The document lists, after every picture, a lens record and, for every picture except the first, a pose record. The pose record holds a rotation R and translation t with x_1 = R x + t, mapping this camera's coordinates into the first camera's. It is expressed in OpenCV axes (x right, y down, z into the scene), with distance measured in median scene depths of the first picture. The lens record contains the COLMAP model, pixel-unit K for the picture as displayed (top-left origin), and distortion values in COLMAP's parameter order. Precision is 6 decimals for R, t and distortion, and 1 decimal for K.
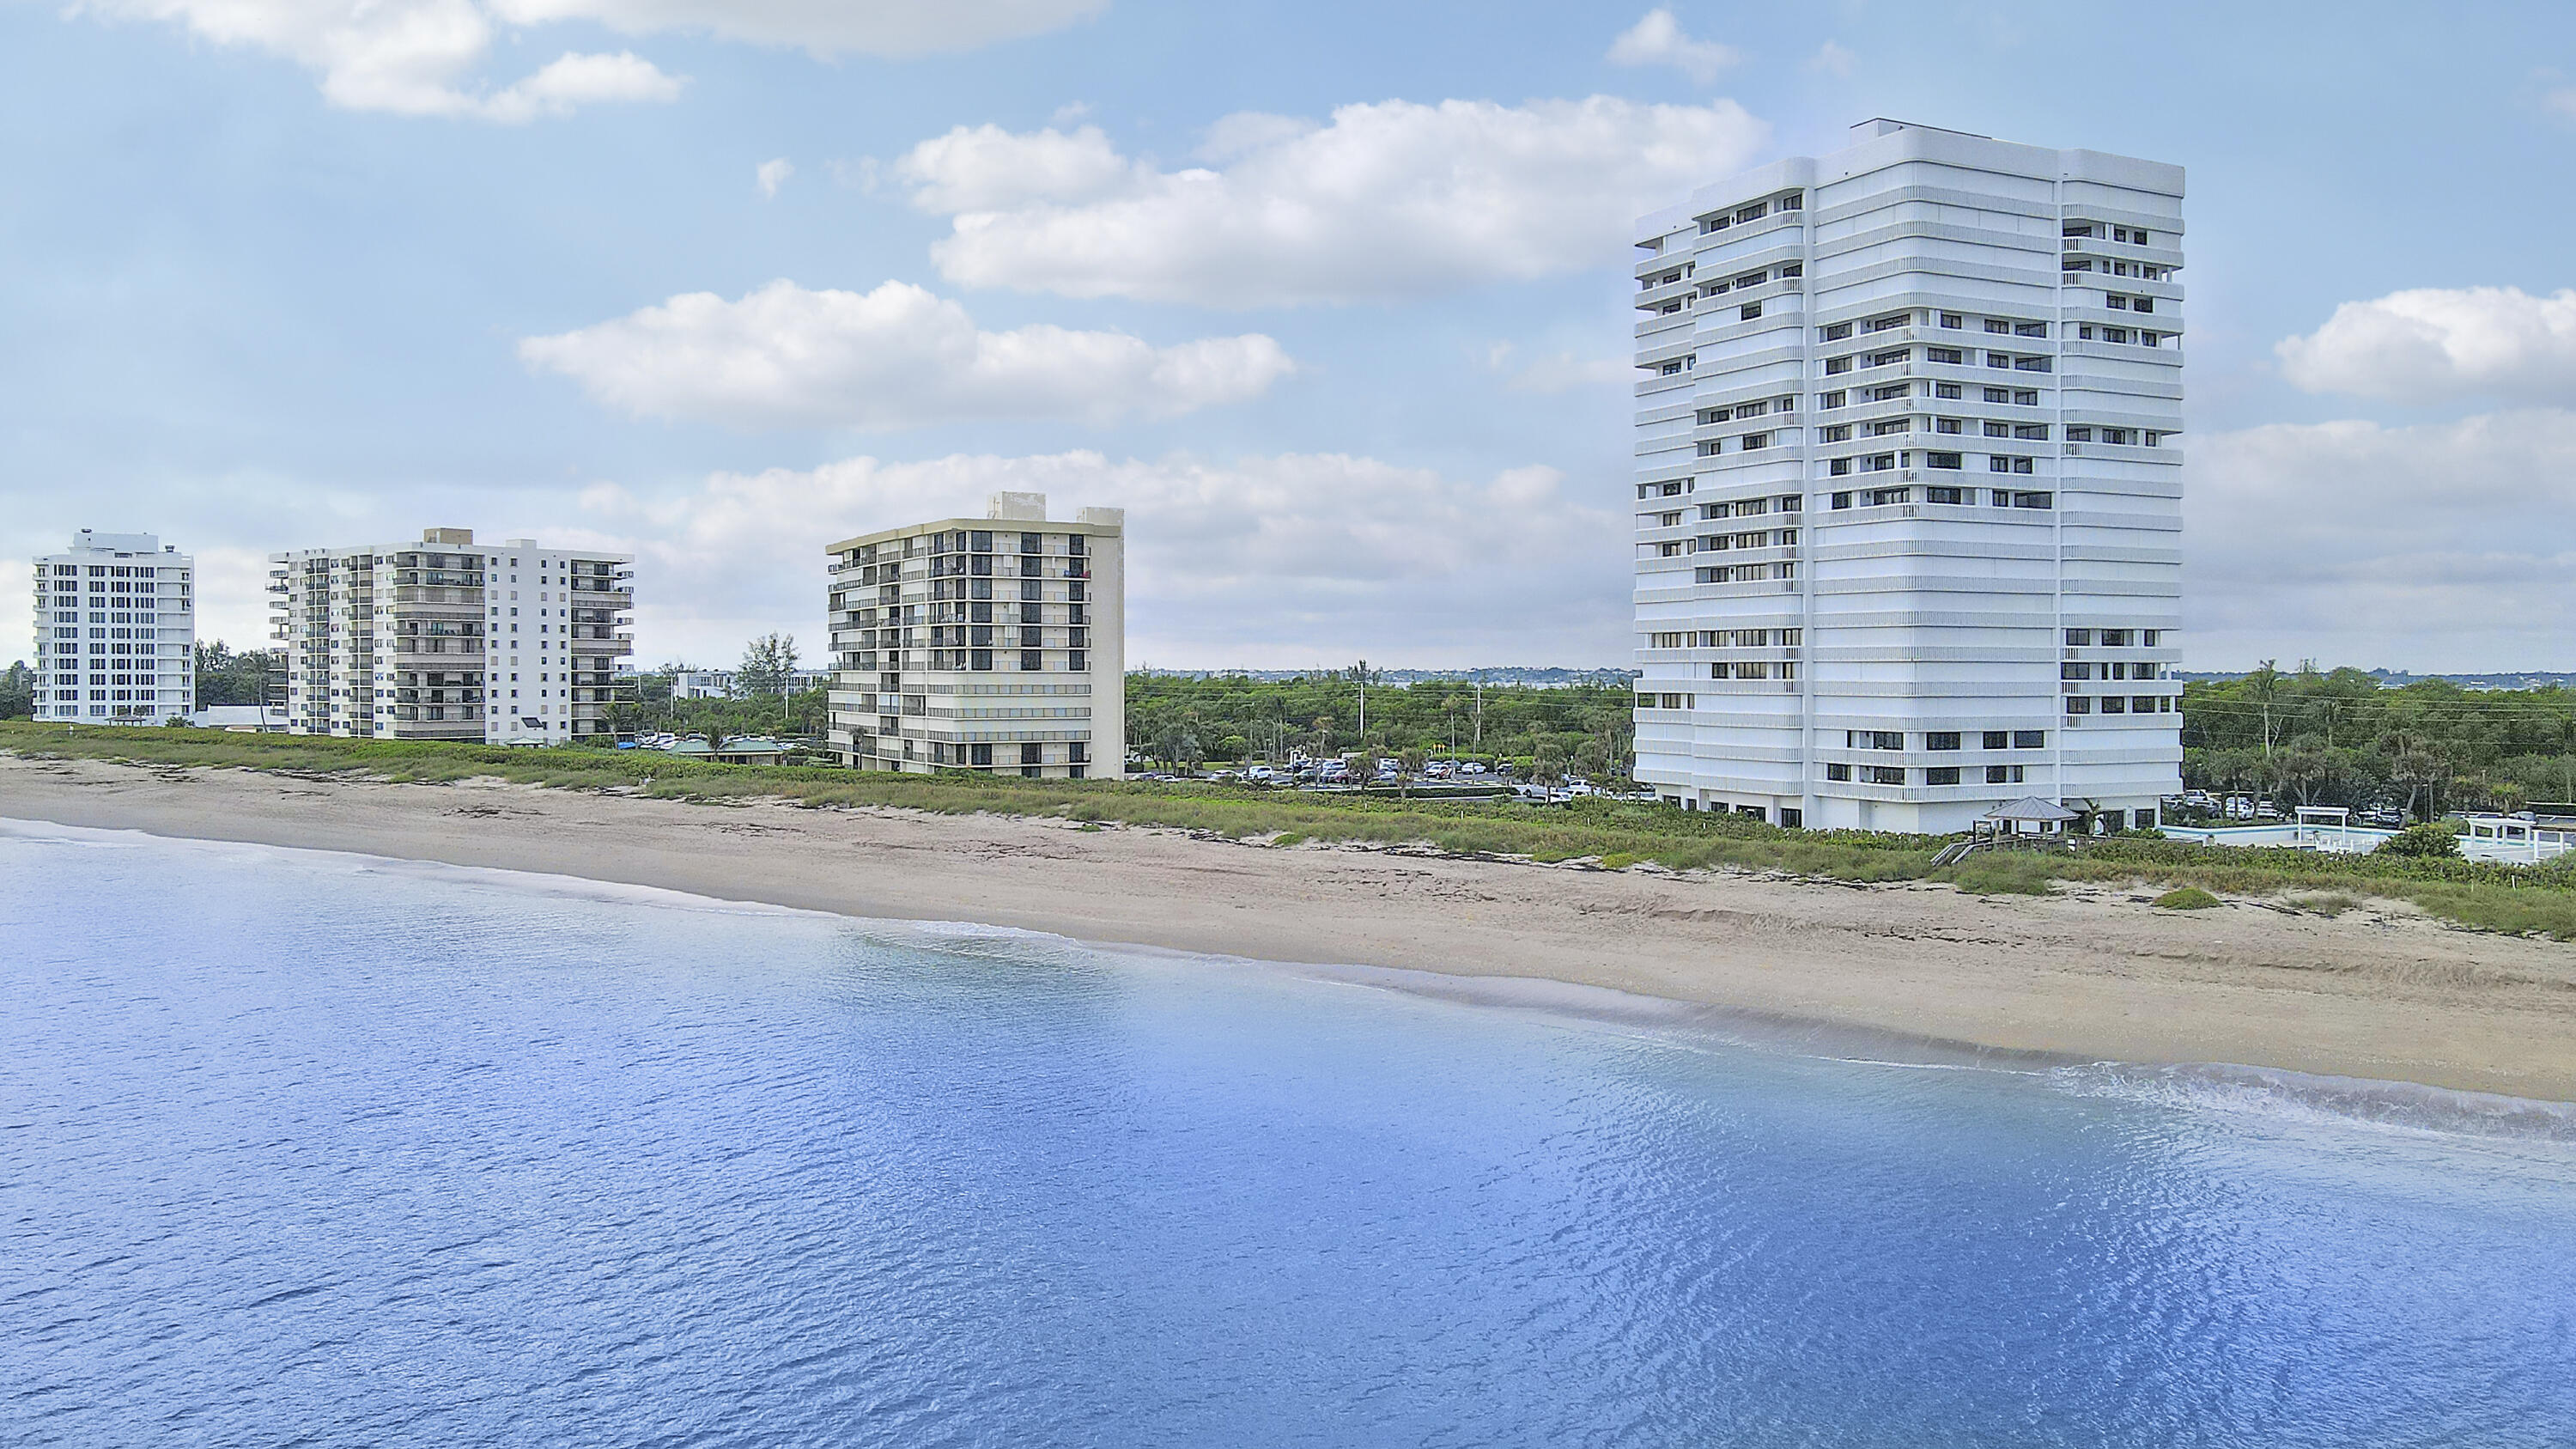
lens RADIAL K [[1925.3, 0, 1222.8], [0, 1925.3, 698.6], [0, 0, 1]] dist [-0.009644, 0.059734]
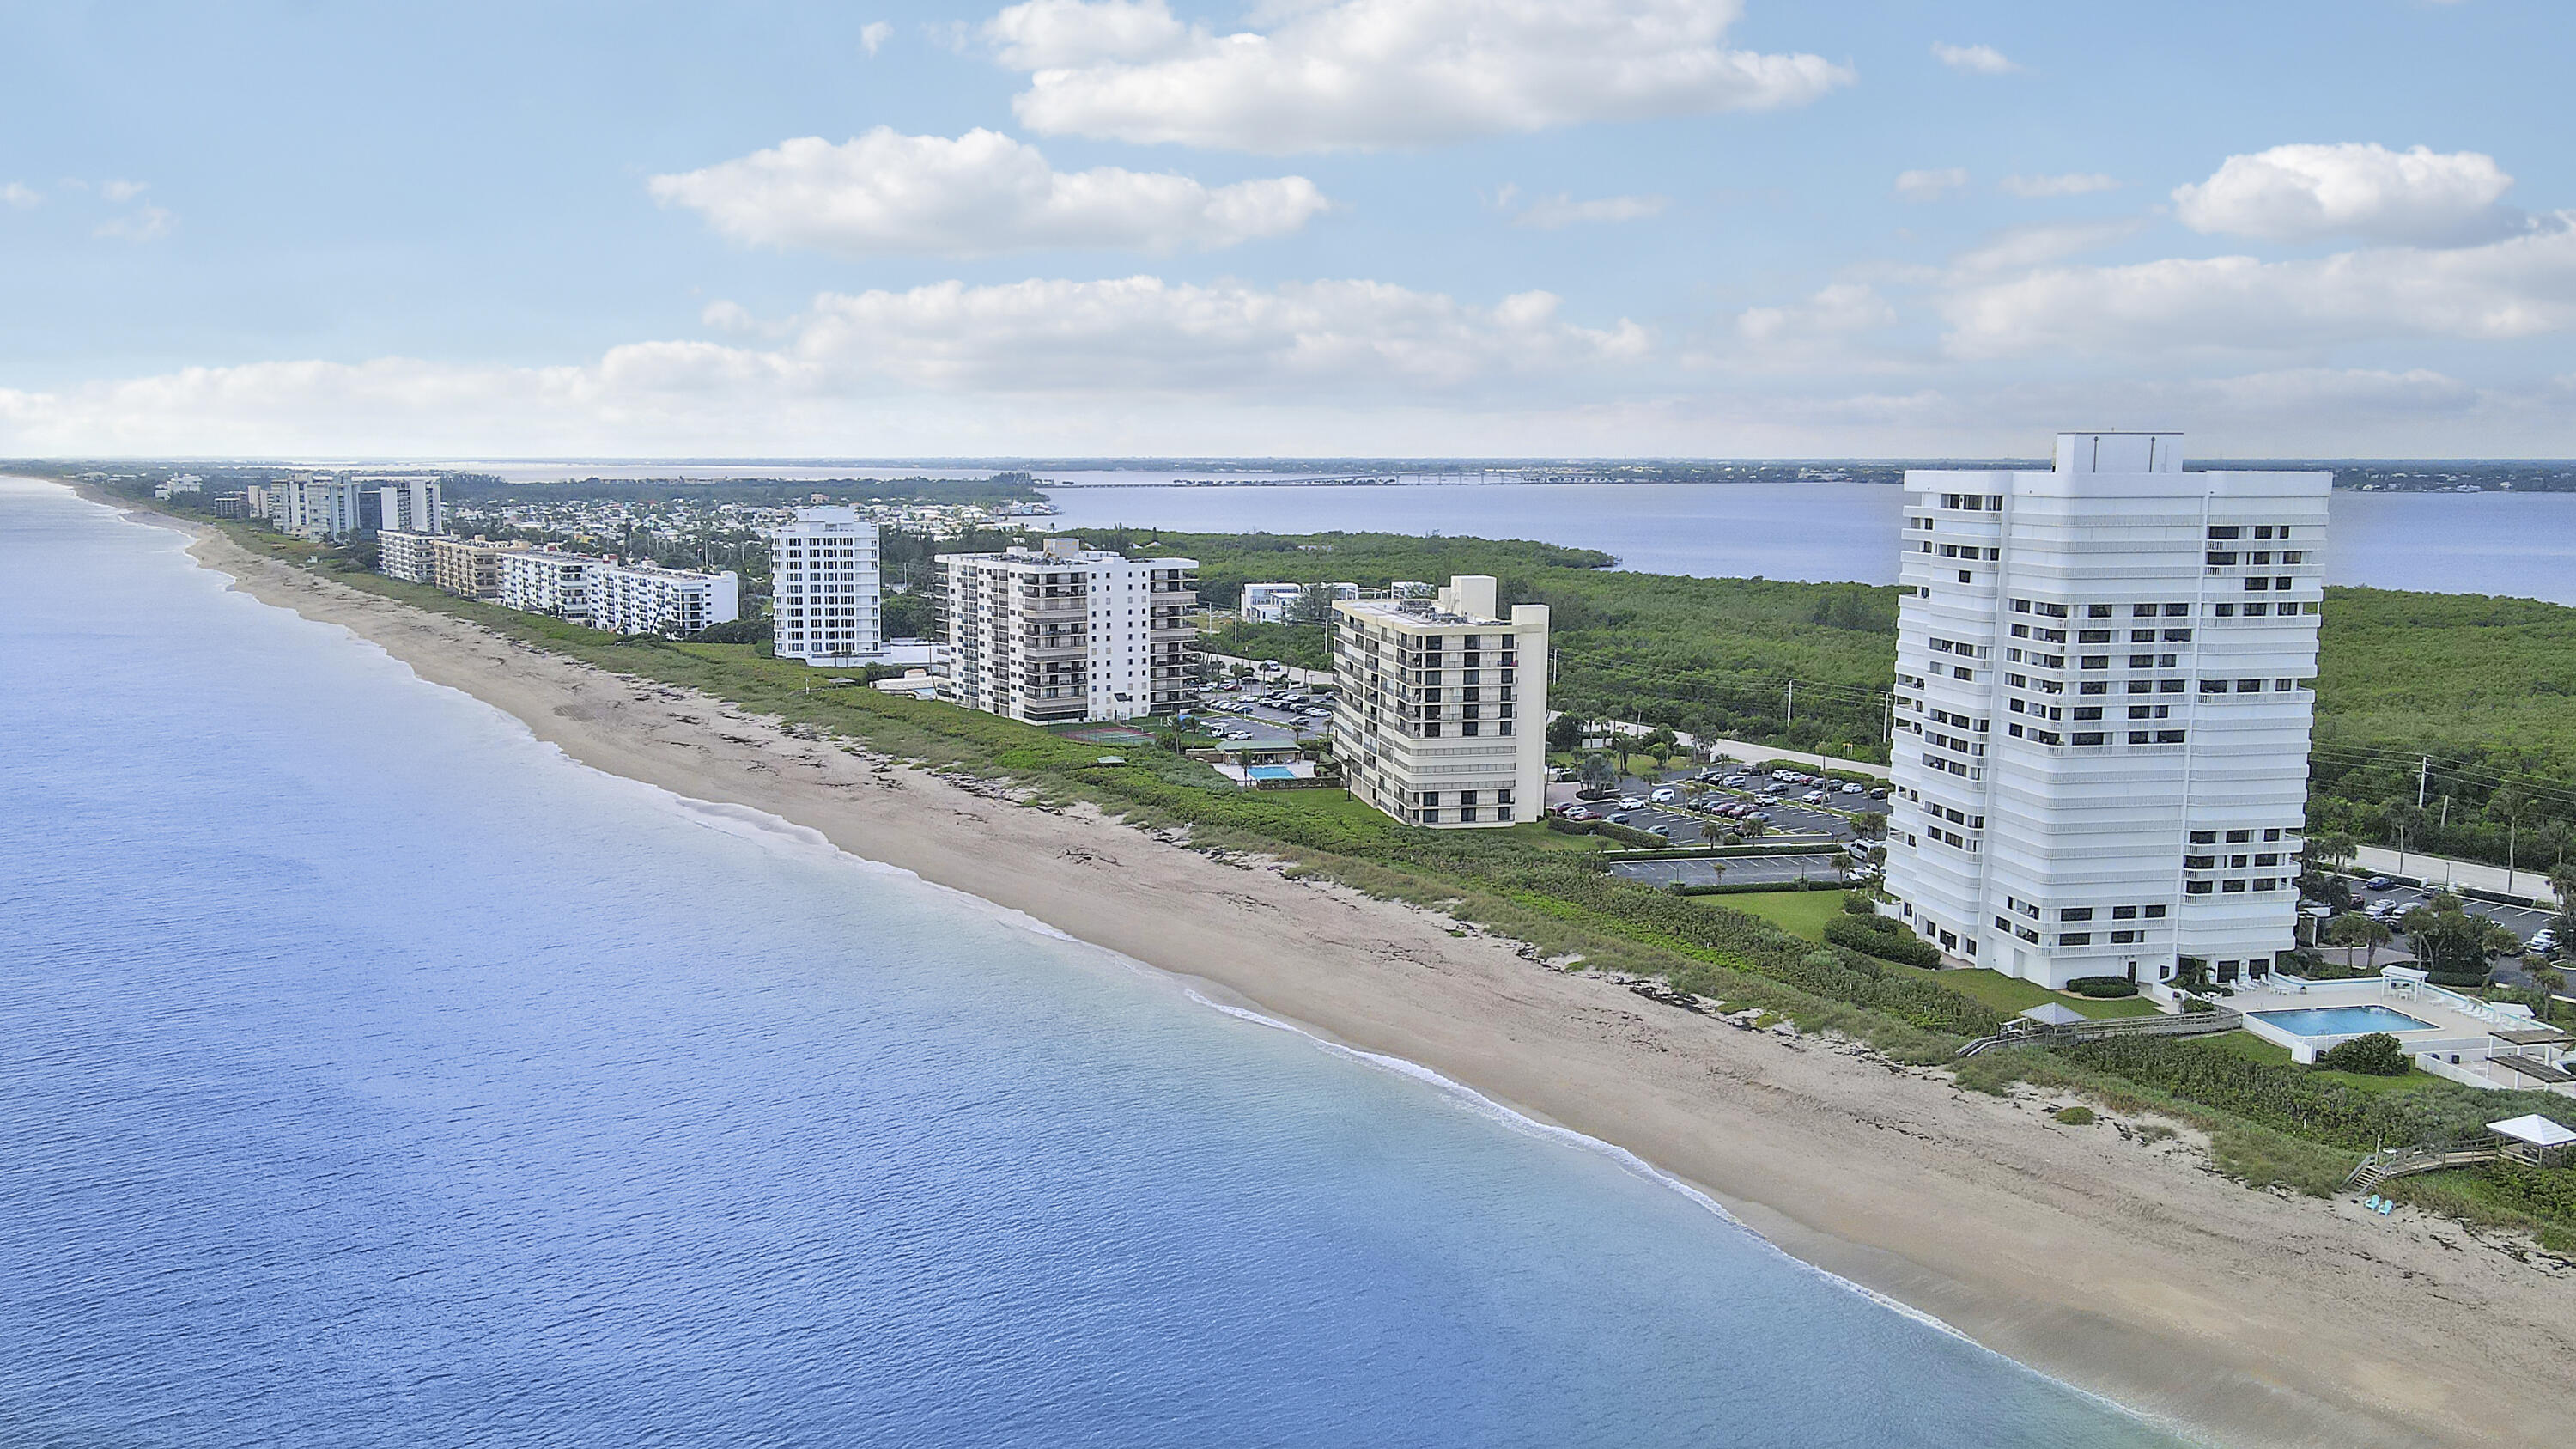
lens RADIAL K [[1925.3, 0, 1294.3], [0, 1925.3, 721.1], [0, 0, 1]] dist [-0.009644, 0.059734]
pose [[0.965371, 0.046062, -0.256783, 0.127191], [-0.012940, 0.991532, 0.129216, -0.199836], [0.260561, -0.121419, 0.957792, -0.312306]]
